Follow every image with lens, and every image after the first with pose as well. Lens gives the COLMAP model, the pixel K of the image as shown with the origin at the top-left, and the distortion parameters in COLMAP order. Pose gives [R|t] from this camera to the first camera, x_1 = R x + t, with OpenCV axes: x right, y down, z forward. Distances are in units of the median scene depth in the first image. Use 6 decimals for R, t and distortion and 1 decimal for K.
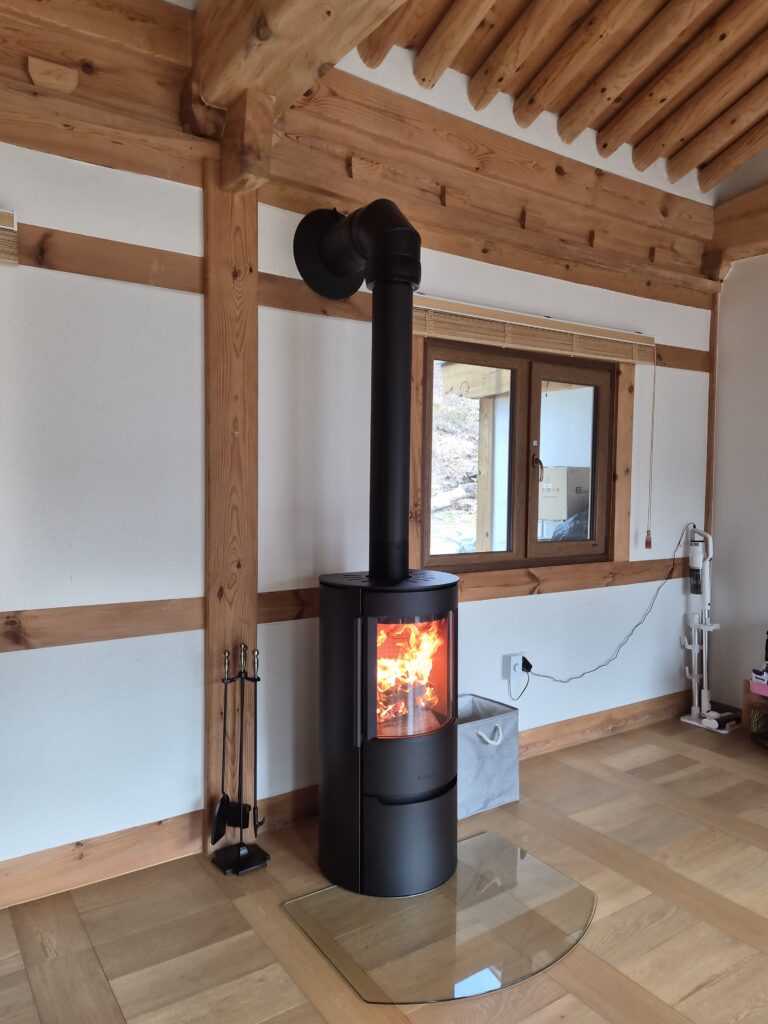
lens RADIAL K [[721.0, 0, 378.2], [0, 721.0, 519.2], [0, 0, 1]] dist [0.046575, -0.035165]
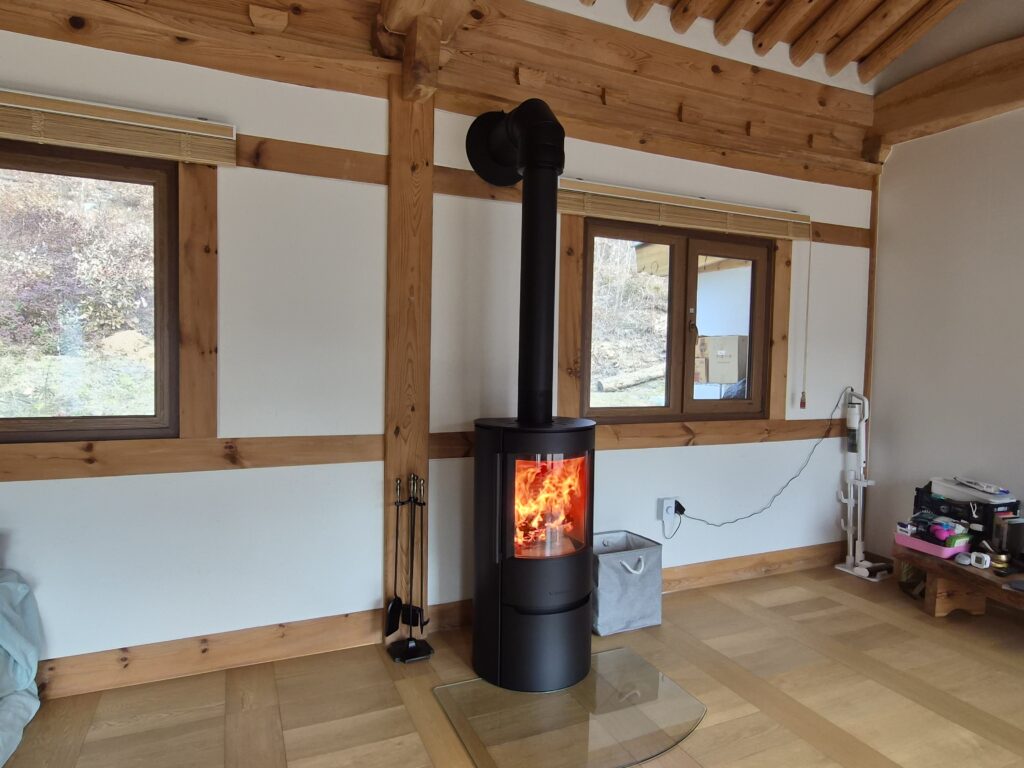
lens RADIAL K [[621.9, 0, 512.5], [0, 621.9, 386.7], [0, 0, 1]] dist [-0.008641, 0.006523]
pose [[0.986321, 0.016782, -0.163982, 0.124176], [-0.017497, 0.999843, -0.002915, 0.024231], [0.163907, 0.005745, 0.986459, 0.005845]]
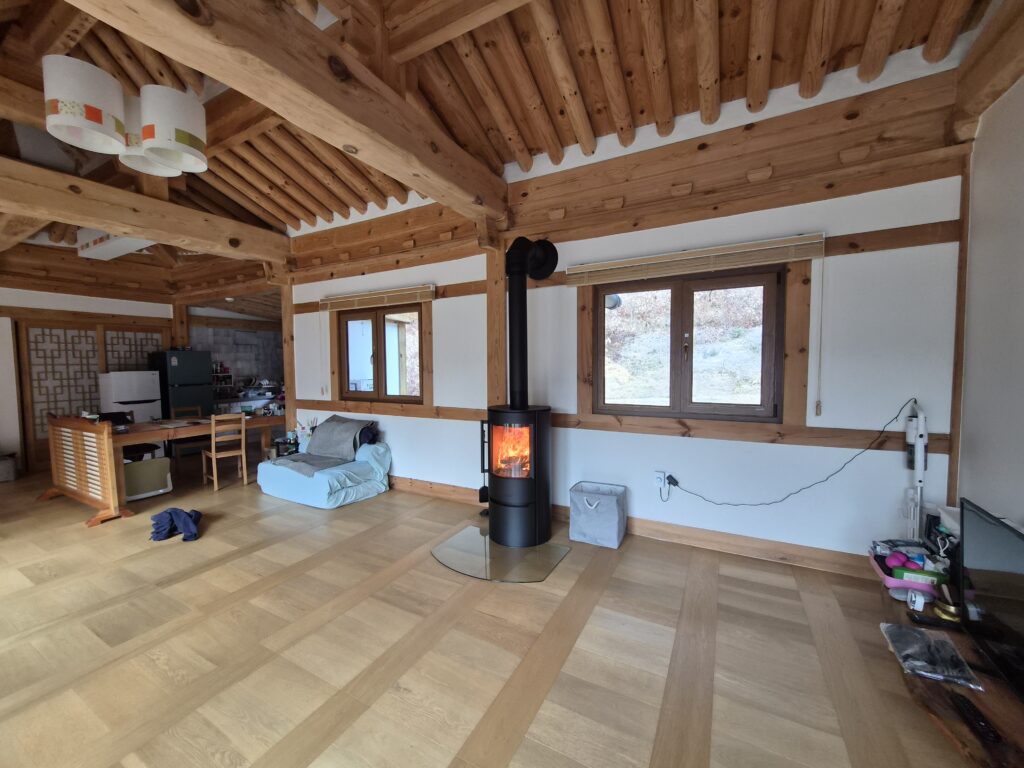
lens RADIAL K [[403.6, 0, 508.9], [0, 403.6, 386.9], [0, 0, 1]] dist [-0.002192, -0.000124]
pose [[0.461102, 0.033191, -0.886726, 0.949844], [-0.032576, 0.999260, 0.020464, -0.004499], [0.886749, 0.019450, 0.461841, 0.351544]]
